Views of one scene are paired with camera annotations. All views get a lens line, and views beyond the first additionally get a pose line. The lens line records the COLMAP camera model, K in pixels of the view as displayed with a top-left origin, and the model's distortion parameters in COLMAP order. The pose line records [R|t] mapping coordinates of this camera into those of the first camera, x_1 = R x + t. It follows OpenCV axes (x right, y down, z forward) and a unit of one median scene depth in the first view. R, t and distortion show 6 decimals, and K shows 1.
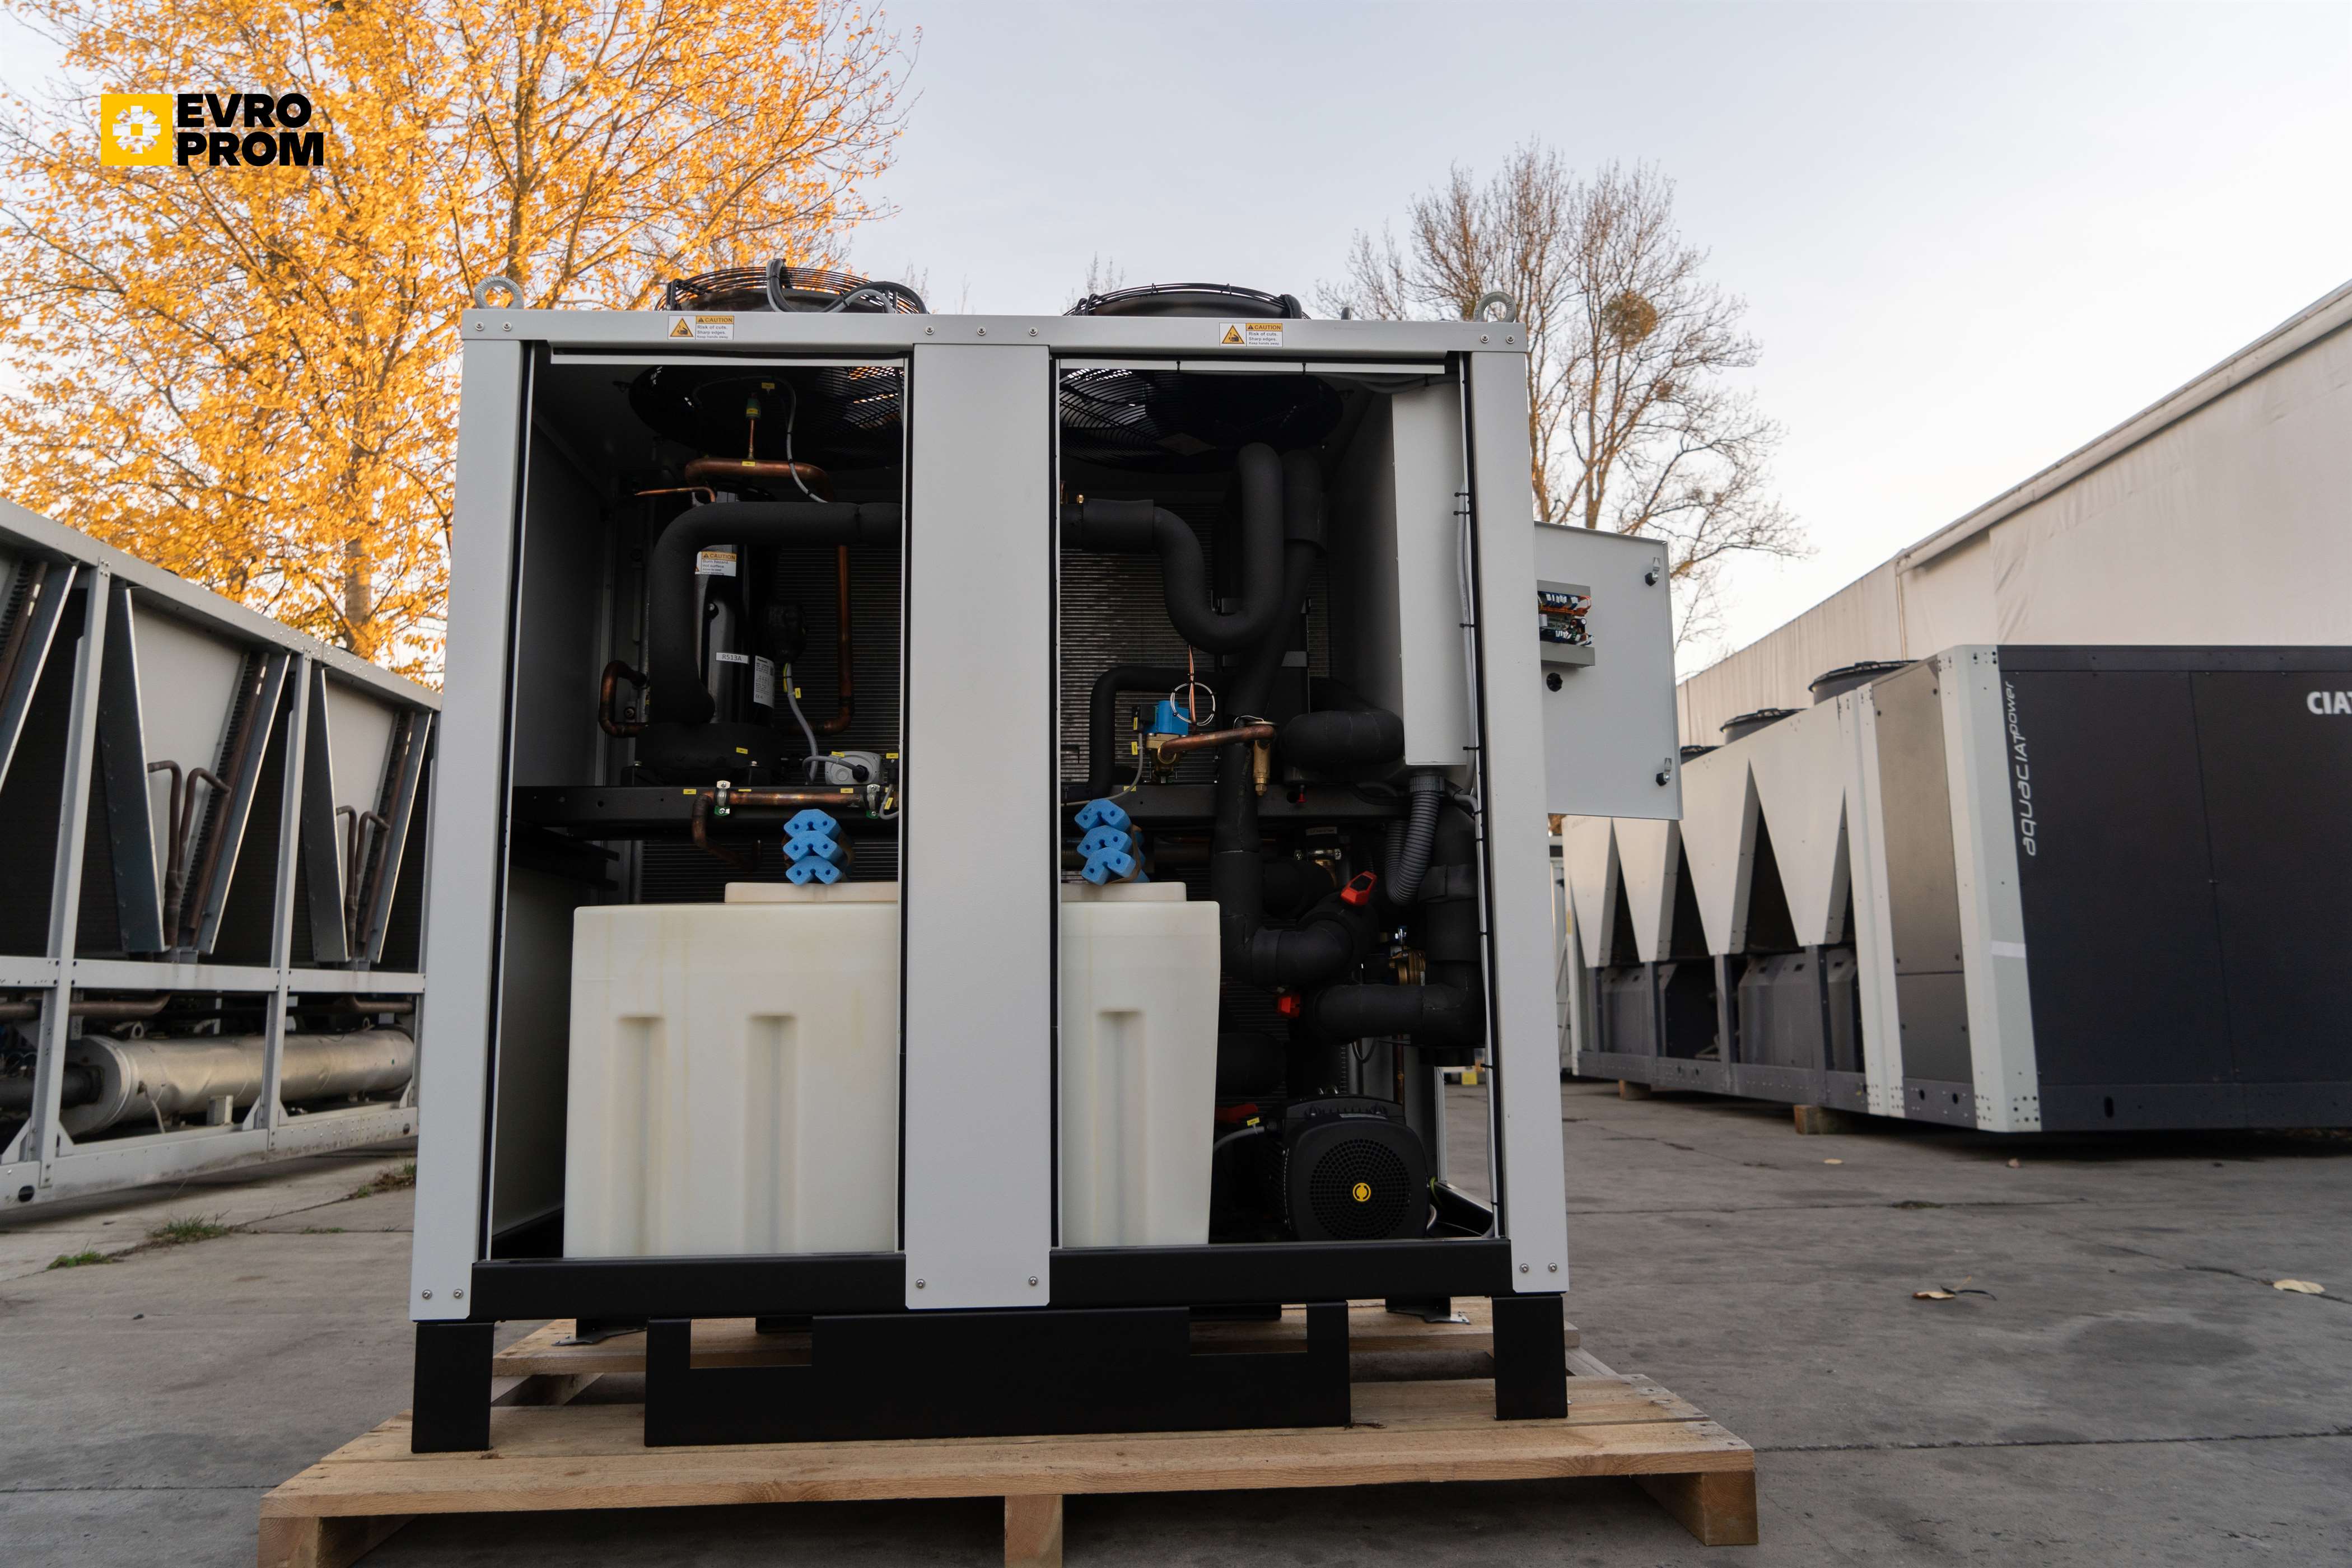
lens RADIAL K [[1601.6, 0, 1167.7], [0, 1601.6, 776.4], [0, 0, 1]] dist [-0.018826, 0.001556]
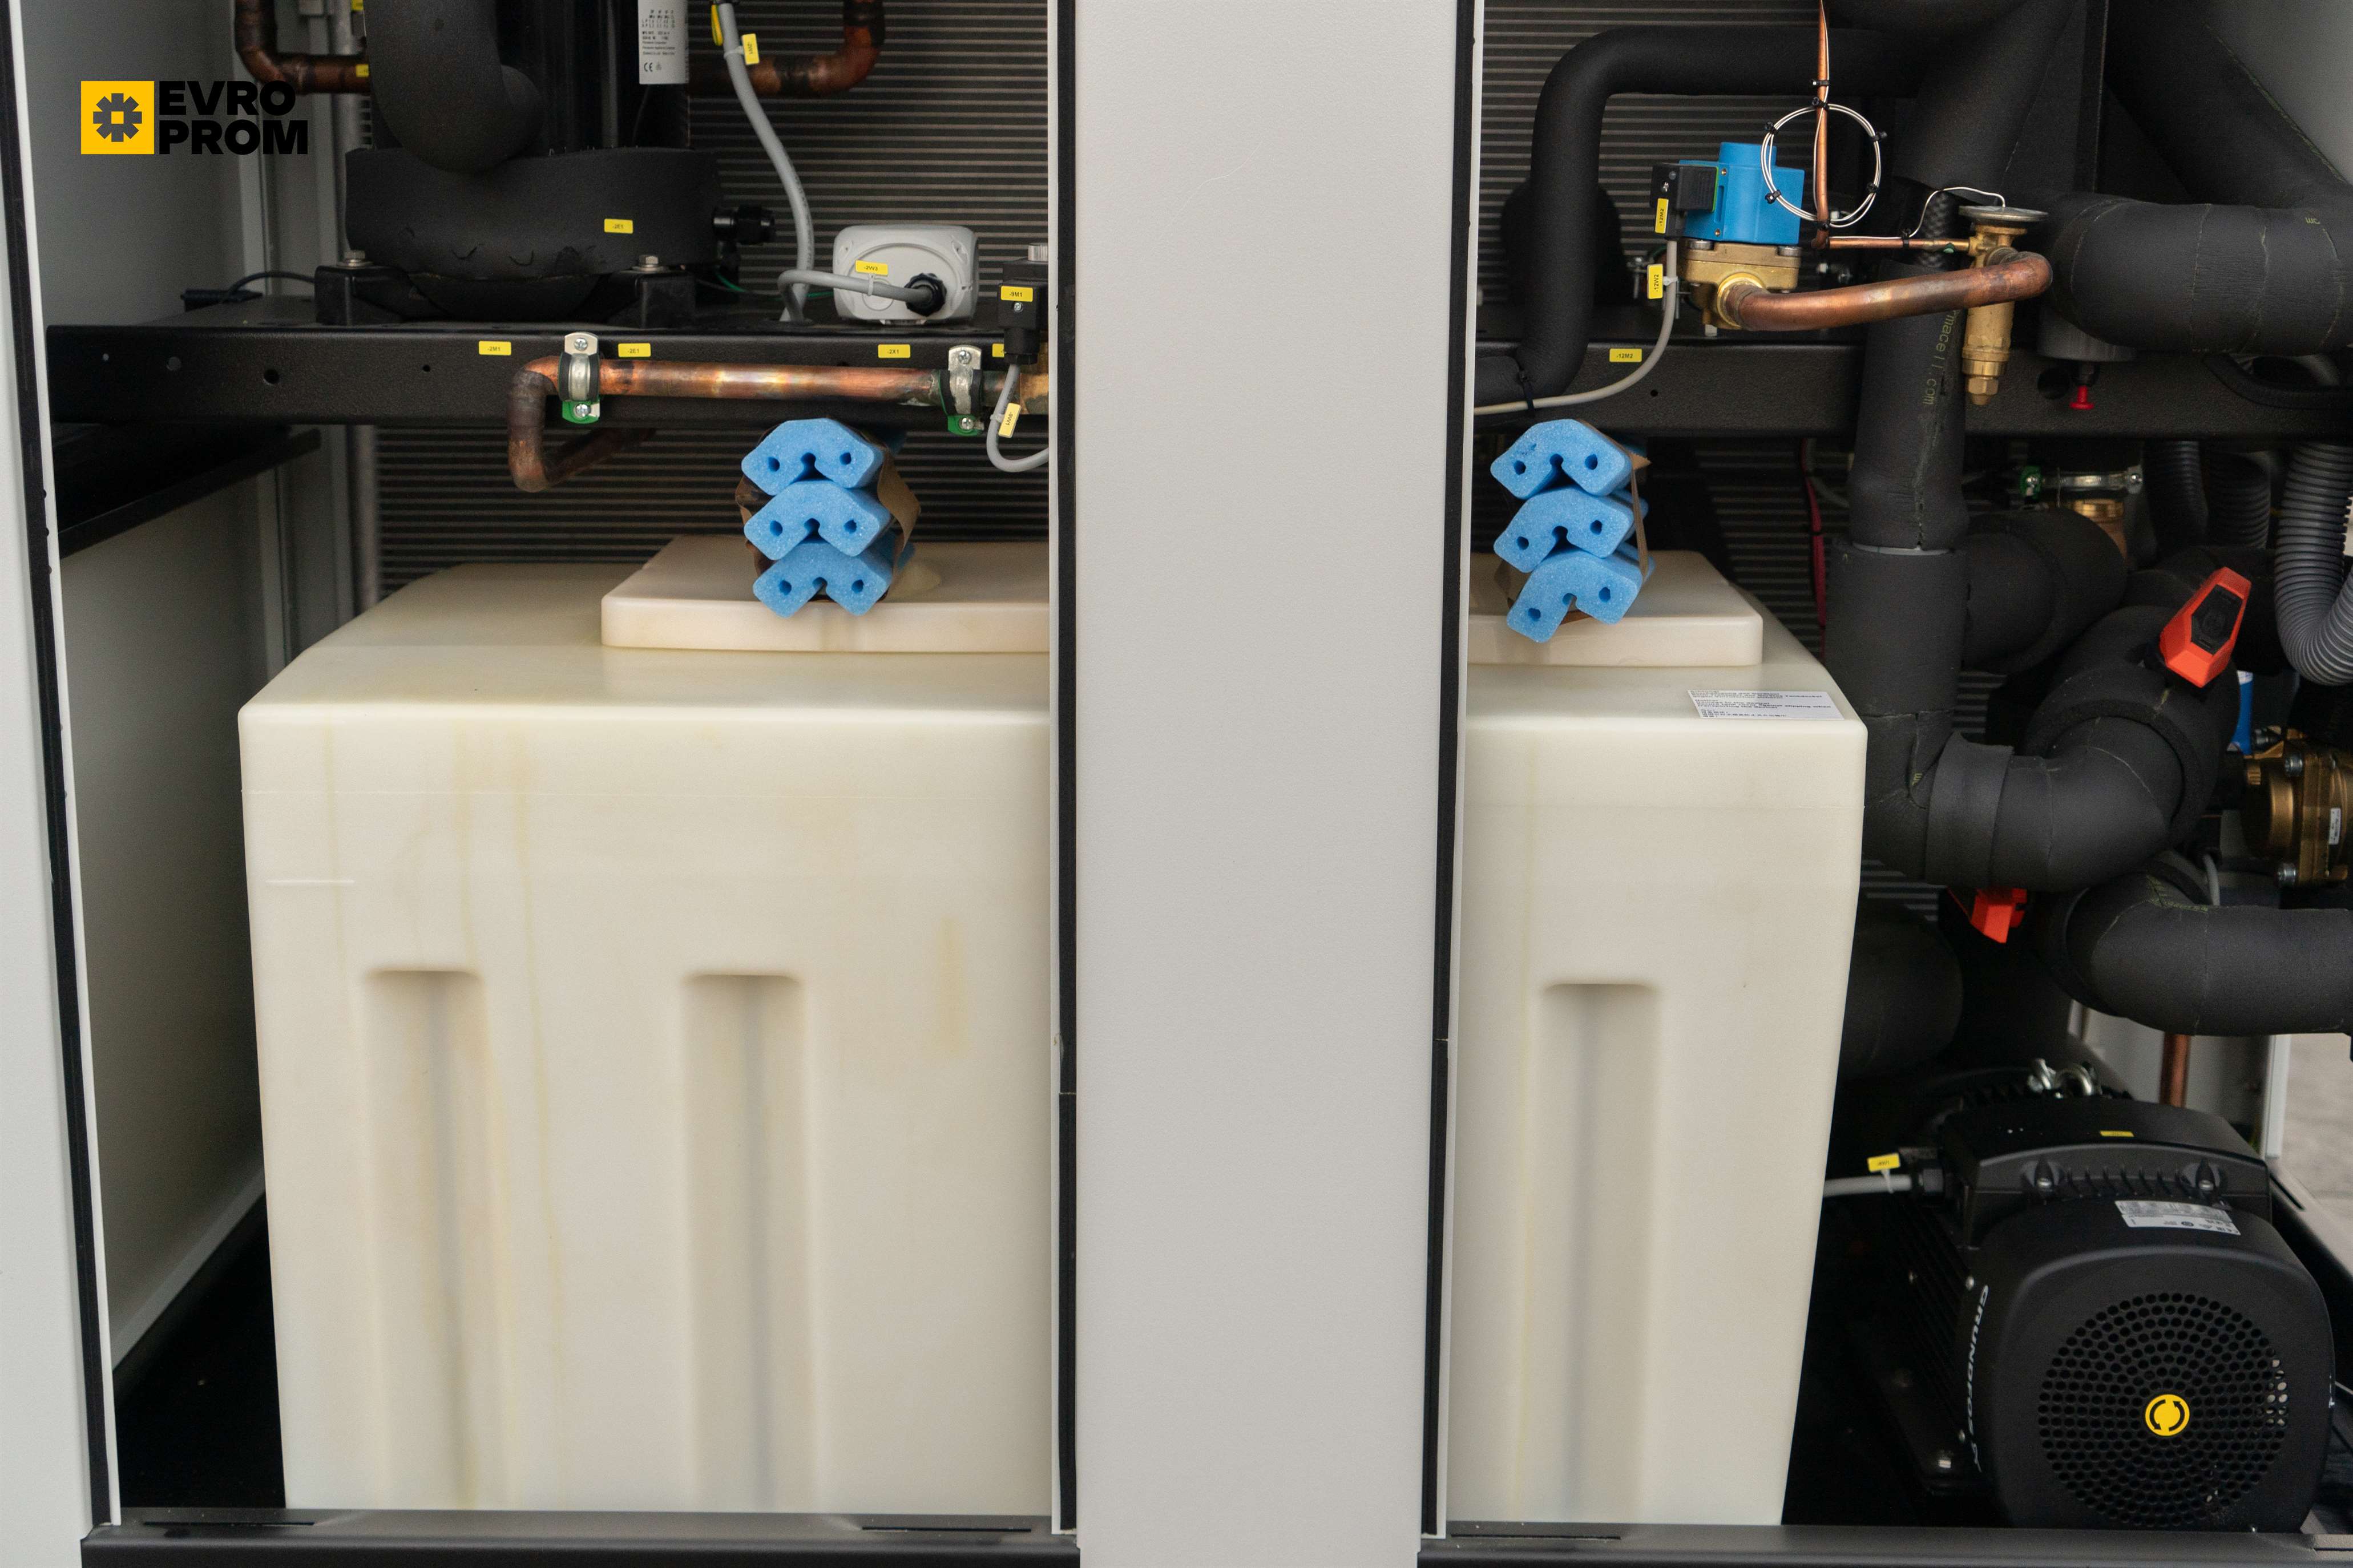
lens RADIAL K [[3308.6, 0, 1185.6], [0, 3308.6, 782.1], [0, 0, 1]] dist [0.021826, 0.000000]
pose [[0.997610, 0.032187, -0.061137, -0.079189], [-0.008439, 0.935001, 0.354545, -0.181842], [0.068575, -0.353182, 0.933038, 0.223724]]
